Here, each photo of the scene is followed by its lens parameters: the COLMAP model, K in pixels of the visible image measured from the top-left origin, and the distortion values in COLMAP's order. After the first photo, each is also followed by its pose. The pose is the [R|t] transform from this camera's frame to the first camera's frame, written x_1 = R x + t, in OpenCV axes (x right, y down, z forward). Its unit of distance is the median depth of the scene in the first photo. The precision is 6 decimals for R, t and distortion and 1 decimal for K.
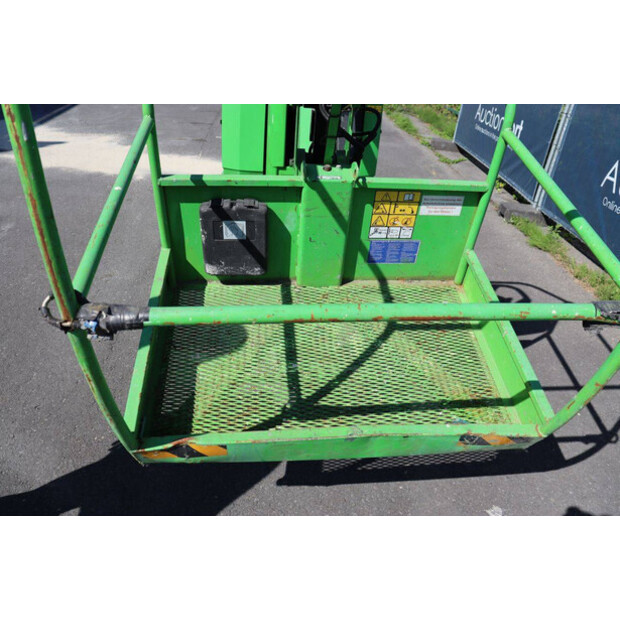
lens RADIAL K [[504.7, 0, 312.9], [0, 504.7, 306.1], [0, 0, 1]] dist [-0.101939, 0.053352]
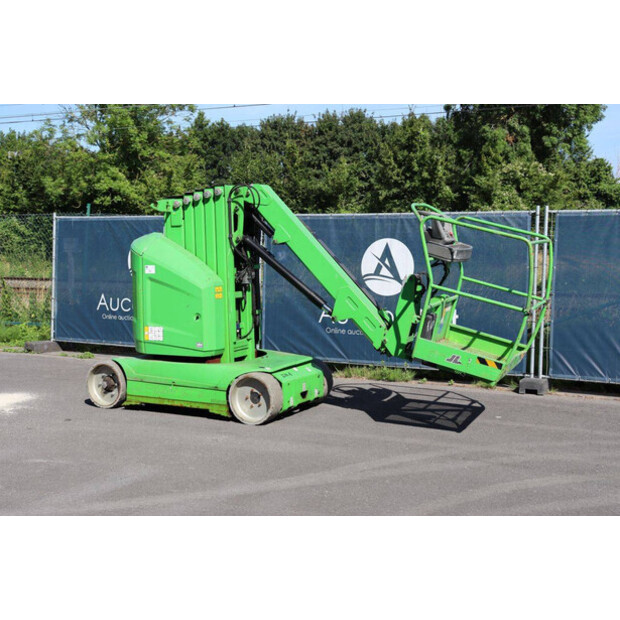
lens RADIAL K [[867.5, 0, 307.0], [0, 867.5, 312.0], [0, 0, 1]] dist [0.092461, 0.000000]
pose [[0.480492, -0.144040, 0.865090, -4.268480], [0.450136, 0.887079, -0.102316, -0.037583], [-0.752665, 0.438570, 0.491072, -0.750392]]
